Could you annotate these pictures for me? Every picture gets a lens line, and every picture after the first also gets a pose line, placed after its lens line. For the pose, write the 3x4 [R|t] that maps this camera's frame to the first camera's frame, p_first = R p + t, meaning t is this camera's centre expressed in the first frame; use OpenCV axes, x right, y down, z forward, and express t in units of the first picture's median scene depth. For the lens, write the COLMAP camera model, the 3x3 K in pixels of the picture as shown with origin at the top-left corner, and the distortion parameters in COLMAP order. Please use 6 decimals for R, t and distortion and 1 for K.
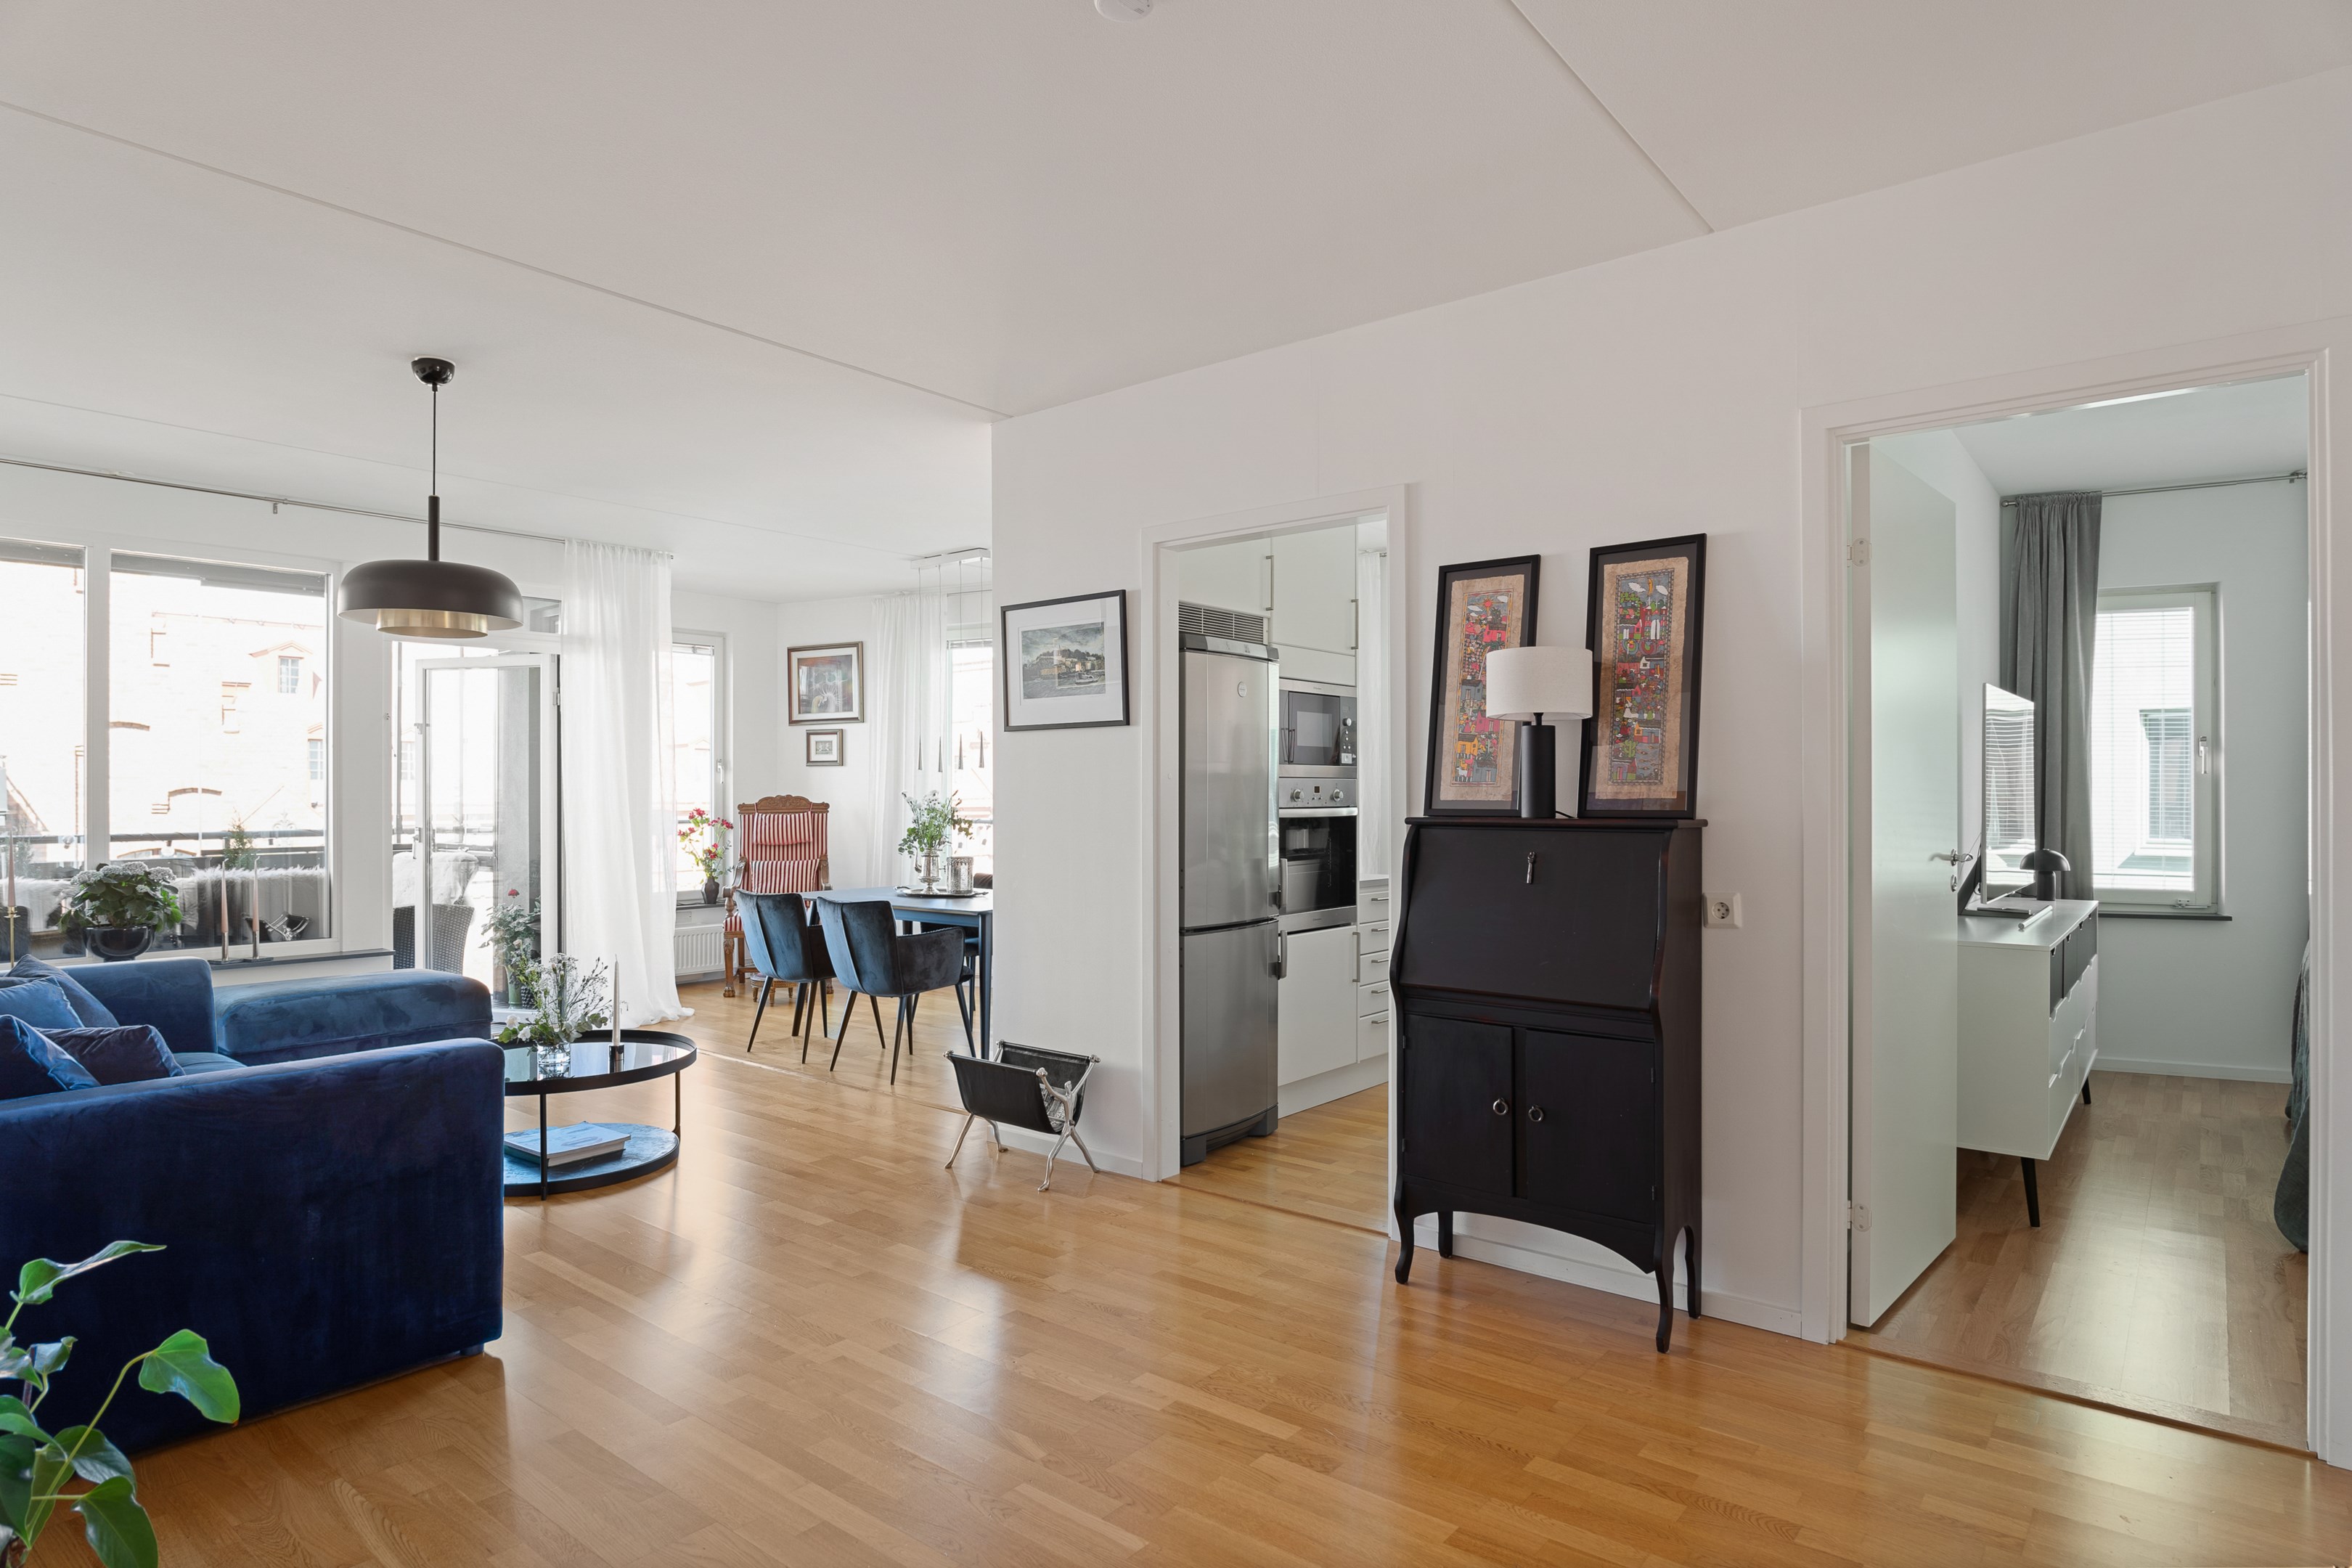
lens RADIAL K [[1278.8, 0, 1172.5], [0, 1278.8, 776.3], [0, 0, 1]] dist [-0.019538, 0.001678]
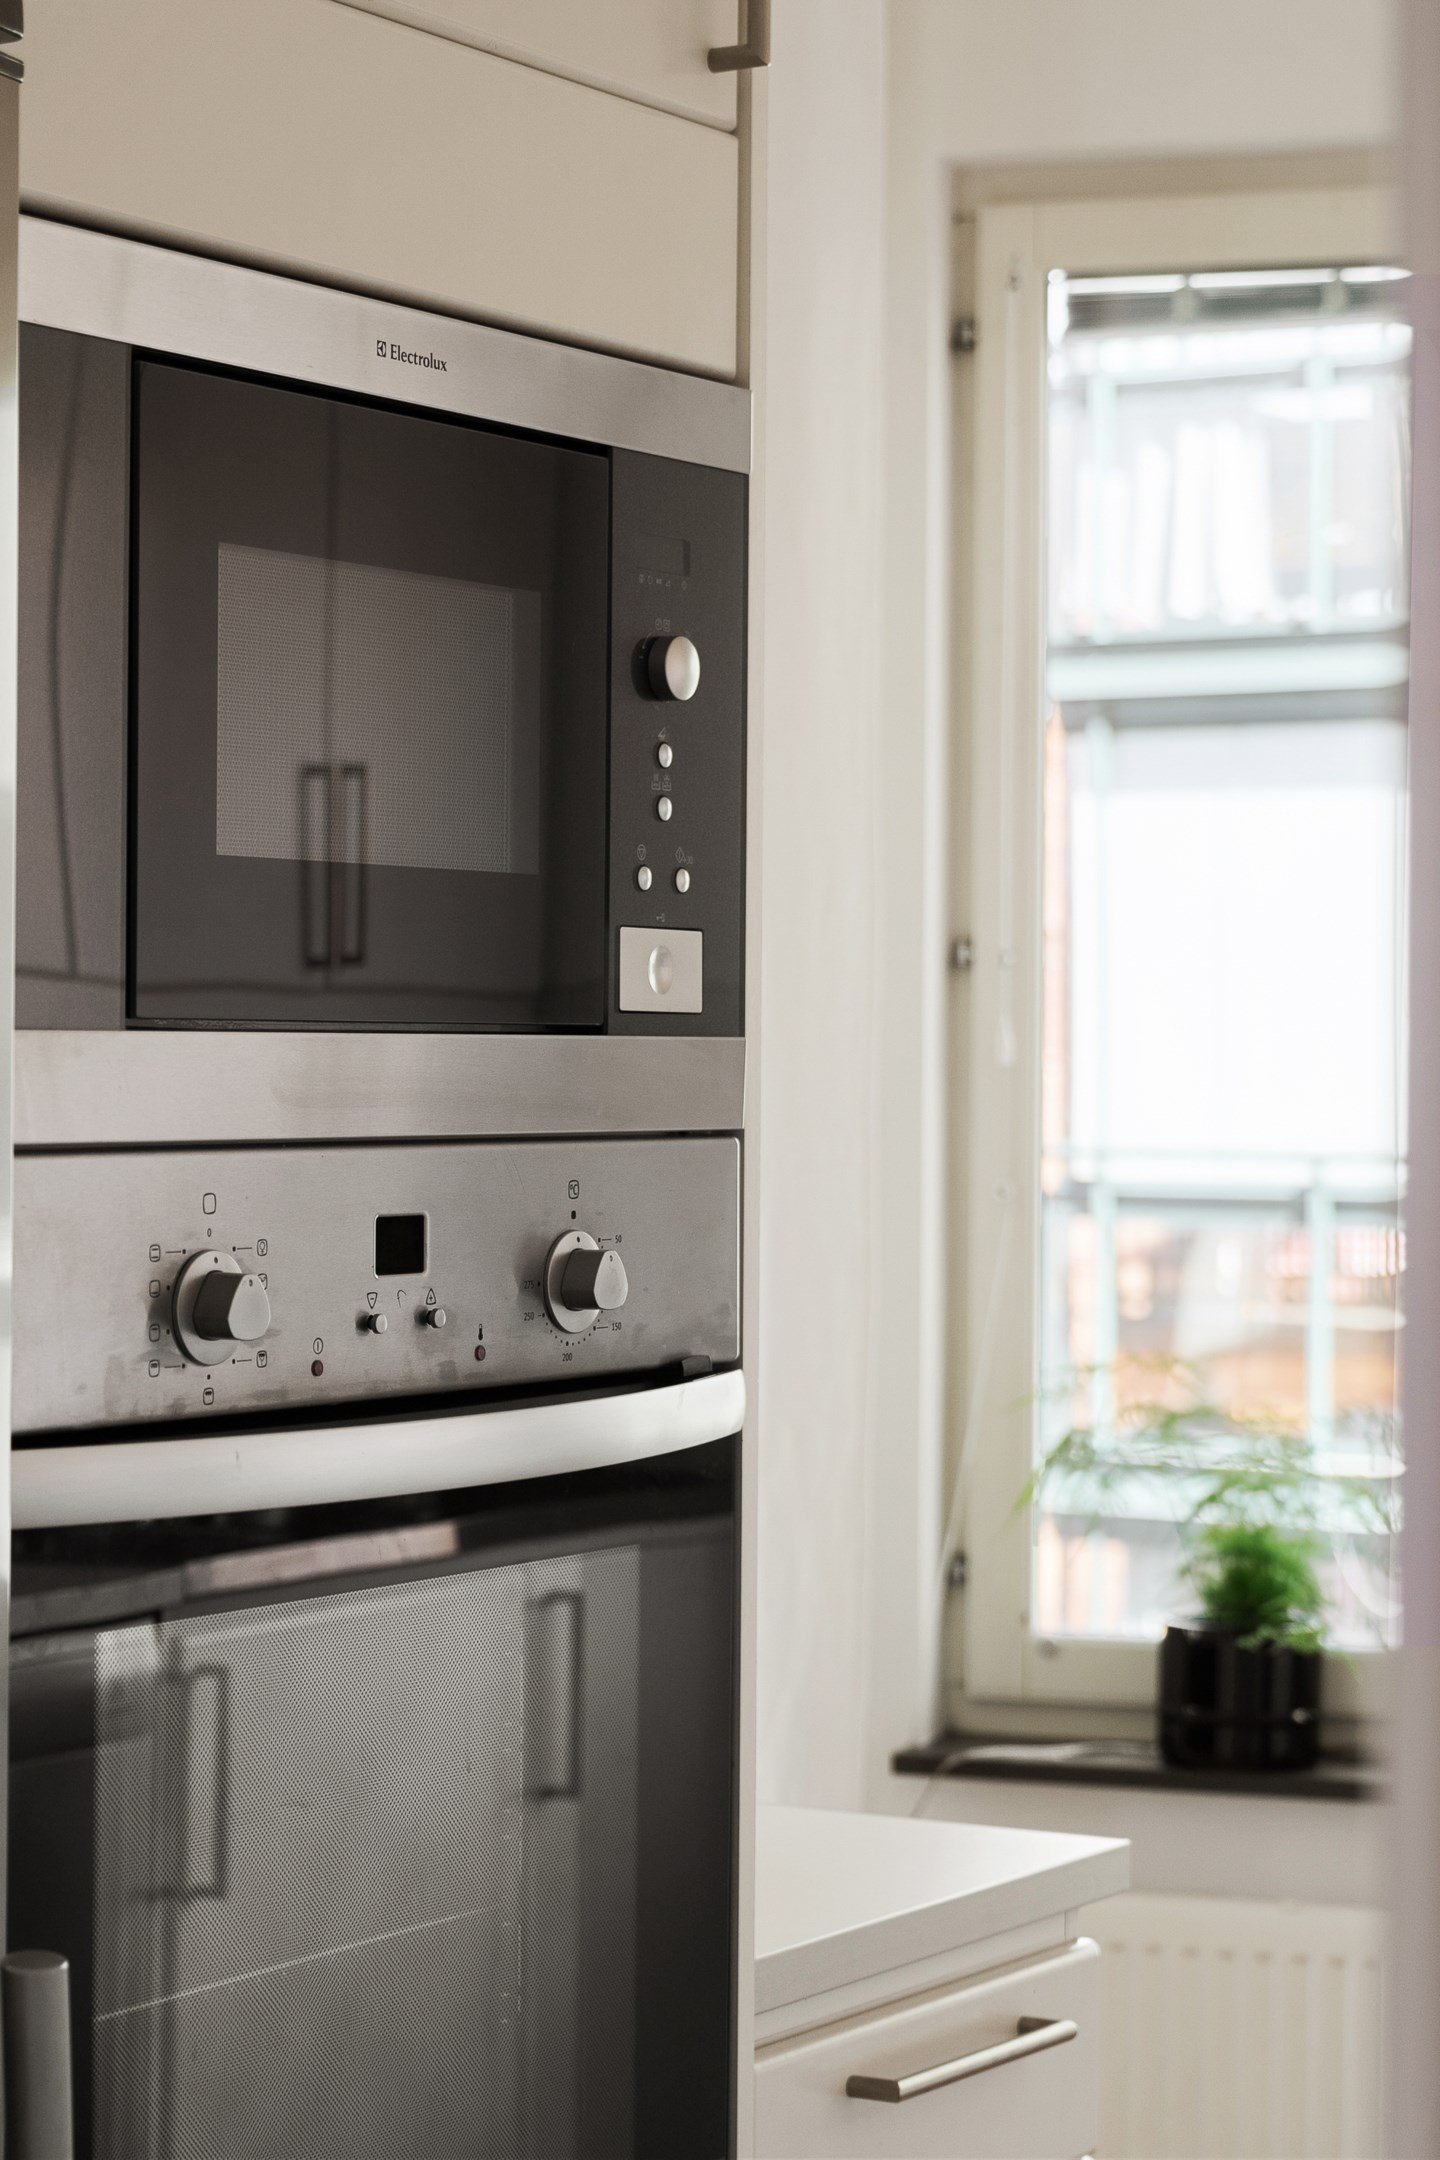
lens RADIAL K [[4578.1, 0, 720.0], [0, 4578.1, 1080.0], [0, 0, 1]] dist [-0.052960, -0.156267]
pose [[0.988366, 0.007504, 0.151910, 0.060342], [-0.010034, 0.999823, 0.015894, -0.008367], [-0.151764, -0.017234, 0.988267, 0.452959]]
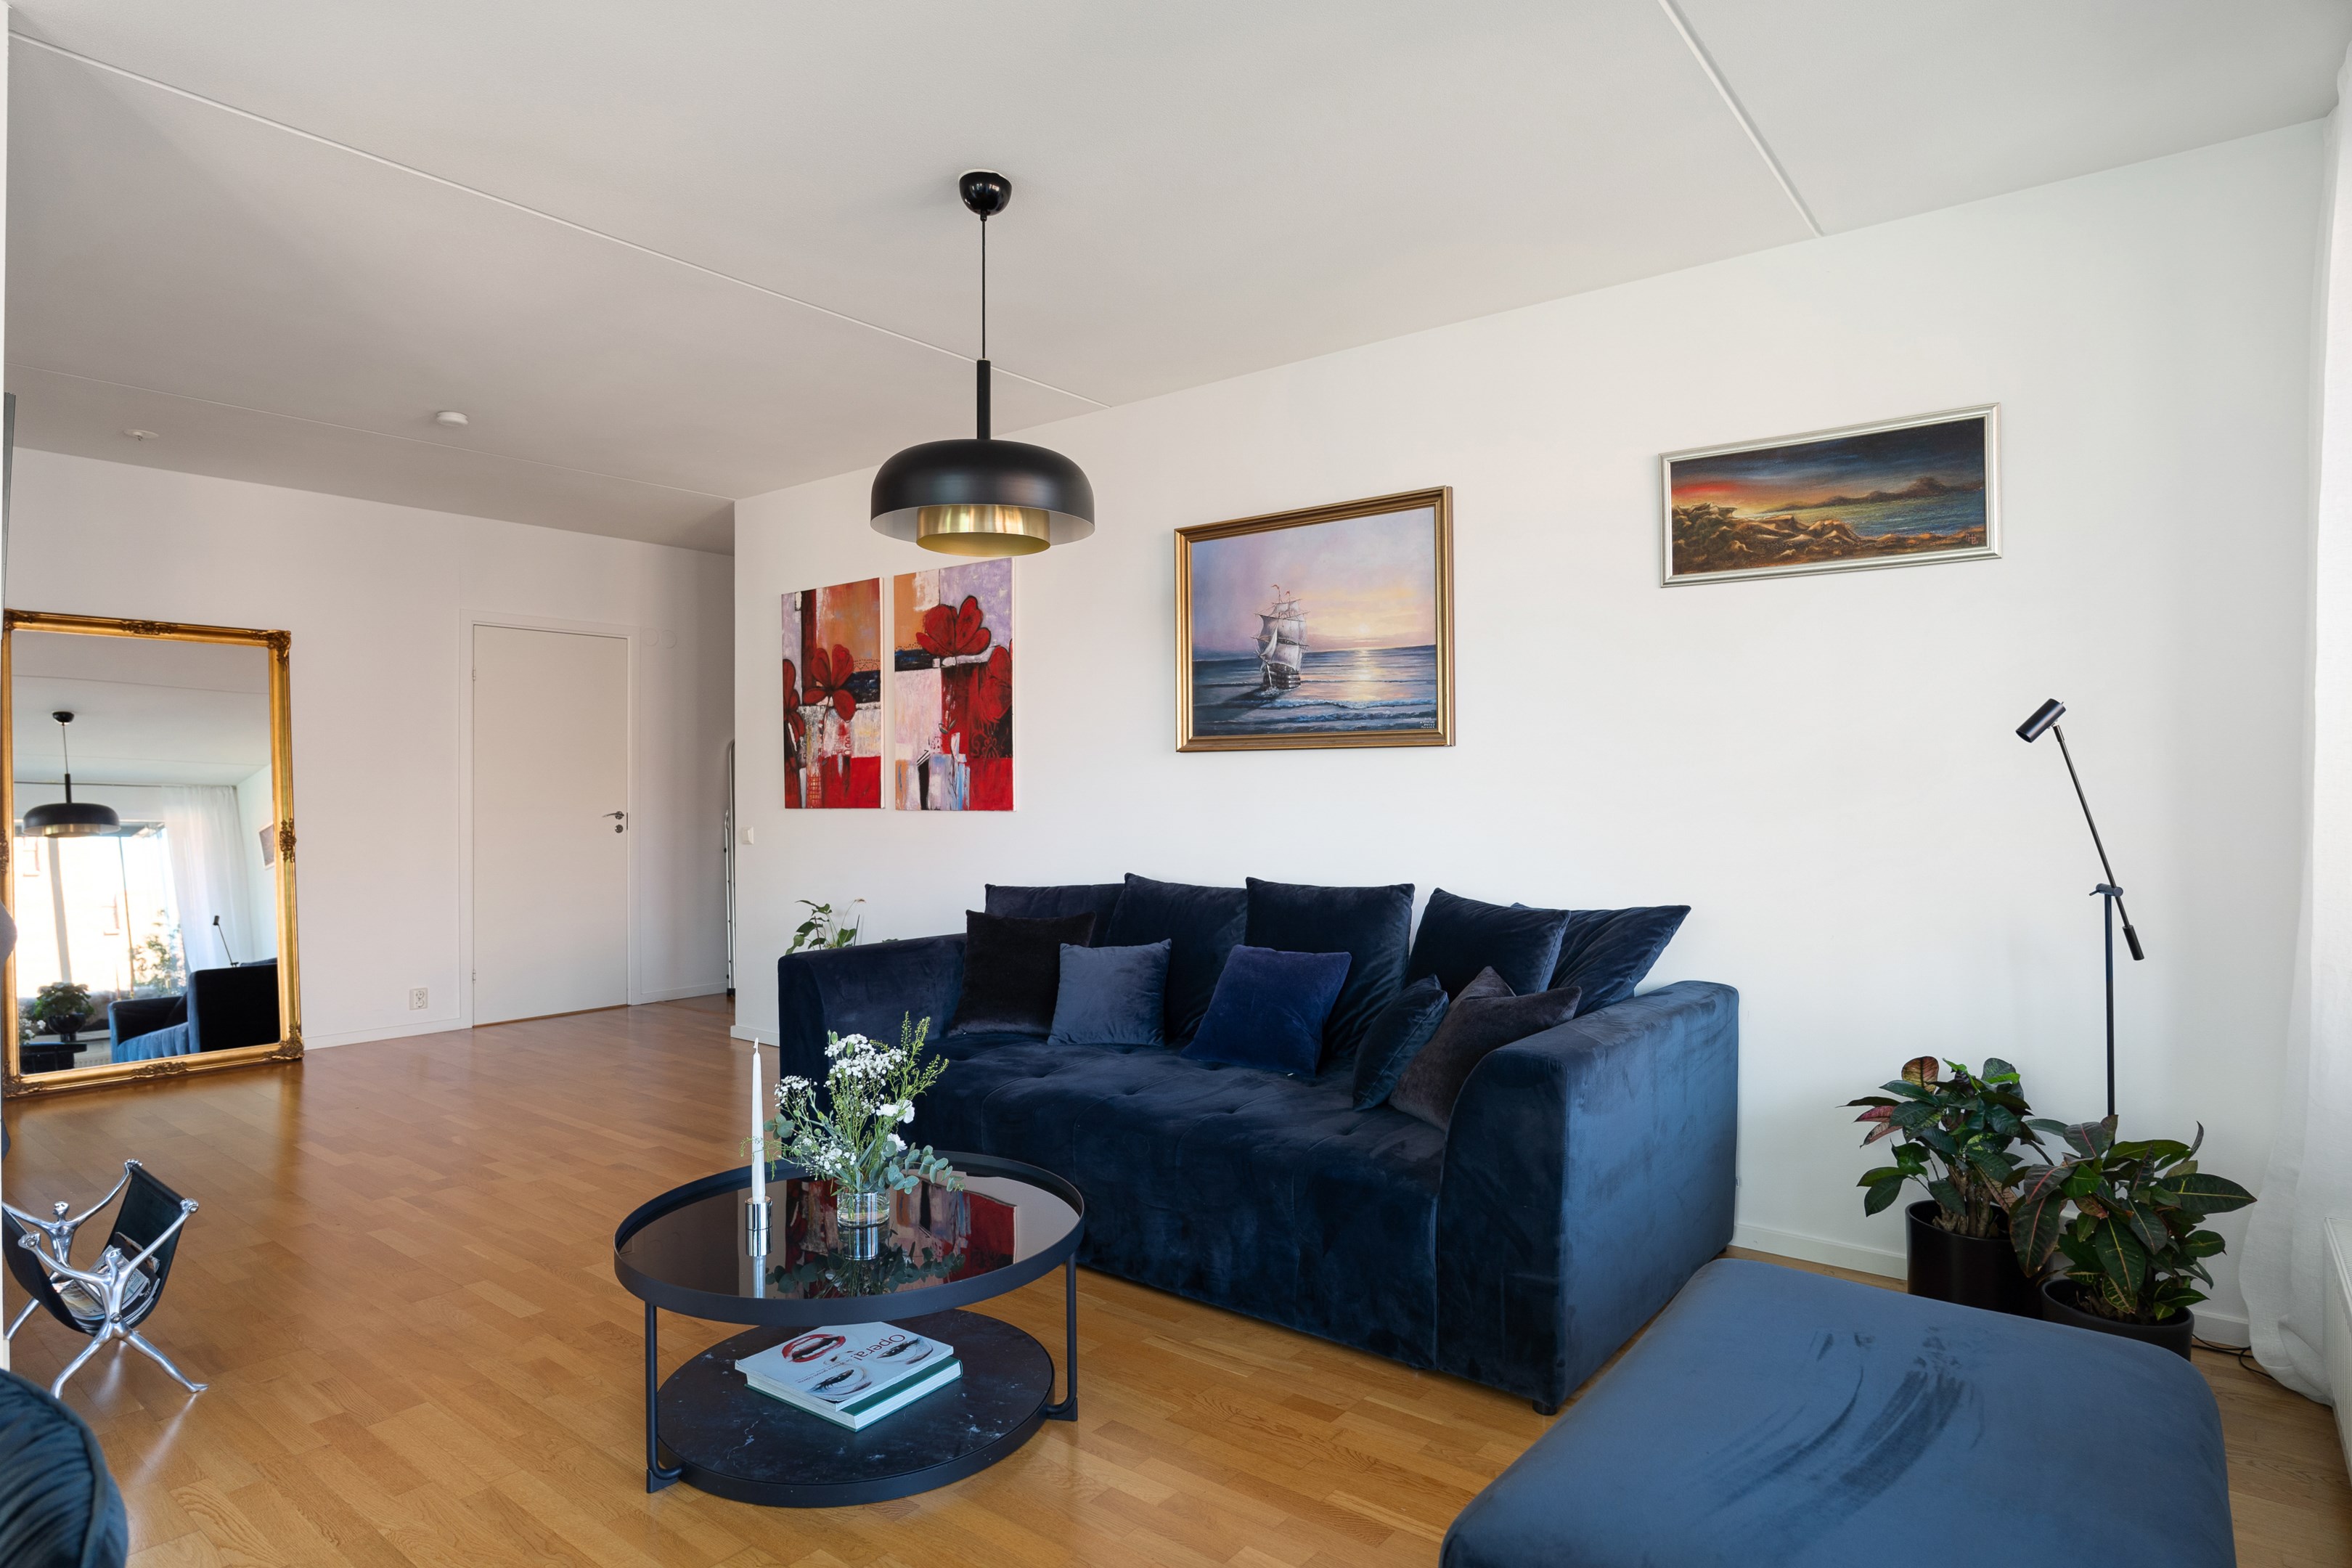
lens RADIAL K [[1278.8, 0, 1172.5], [0, 1278.8, 776.3], [0, 0, 1]] dist [-0.019538, 0.001678]
pose [[-0.999852, 0.002006, -0.017114, -0.406831], [0.002404, 0.999726, -0.023270, 0.023717], [0.017063, -0.023307, -0.999583, 1.042719]]
